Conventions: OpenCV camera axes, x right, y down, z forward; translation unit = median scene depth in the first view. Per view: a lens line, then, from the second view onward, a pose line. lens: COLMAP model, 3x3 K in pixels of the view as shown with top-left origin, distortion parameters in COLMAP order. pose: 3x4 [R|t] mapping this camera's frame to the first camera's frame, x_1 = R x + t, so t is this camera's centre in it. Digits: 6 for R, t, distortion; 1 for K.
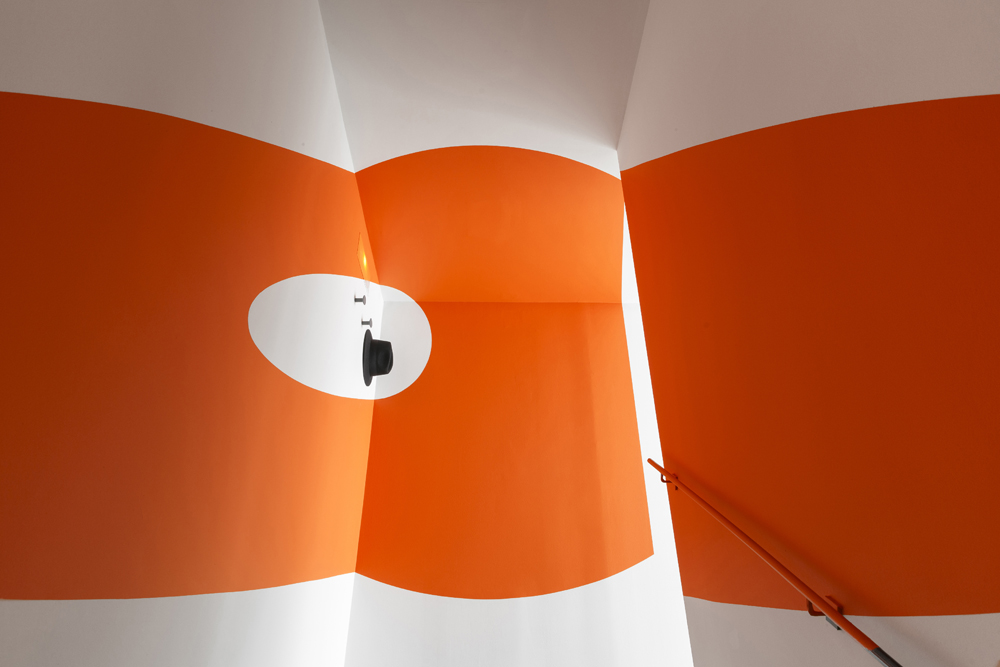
lens RADIAL K [[658.9, 0, 500.0], [0, 658.9, 333.5], [0, 0, 1]] dist [-0.005298, -0.000399]
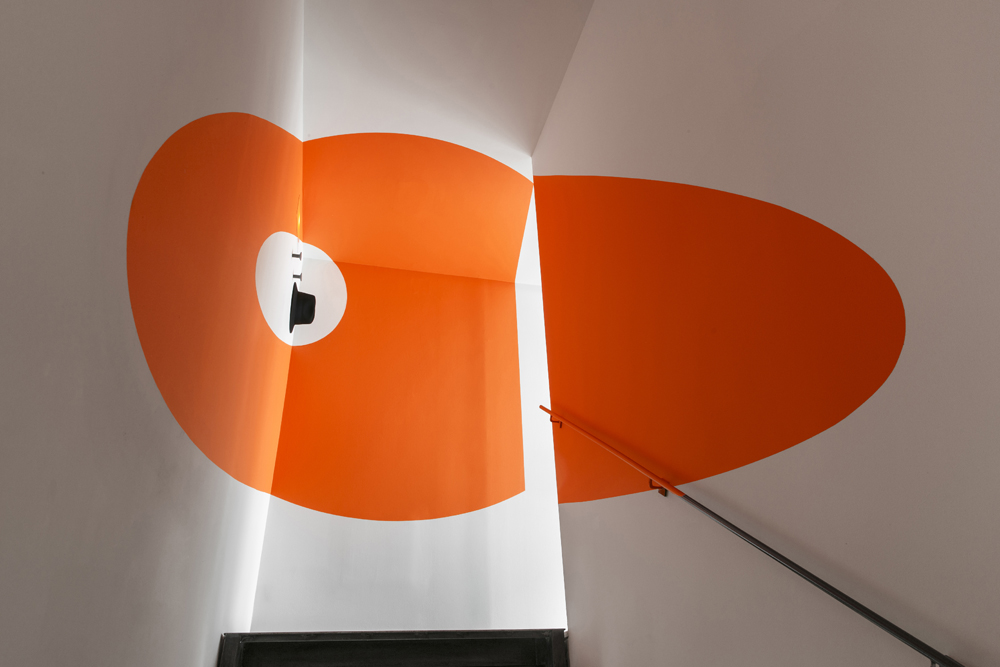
lens RADIAL K [[664.7, 0, 500.0], [0, 664.7, 333.5], [0, 0, 1]] dist [-0.002200, -0.001992]
pose [[0.973982, 0.091692, 0.207249, -0.096033], [-0.100563, 0.994395, 0.032659, 0.009008], [-0.203093, -0.052650, 0.977743, -0.185166]]
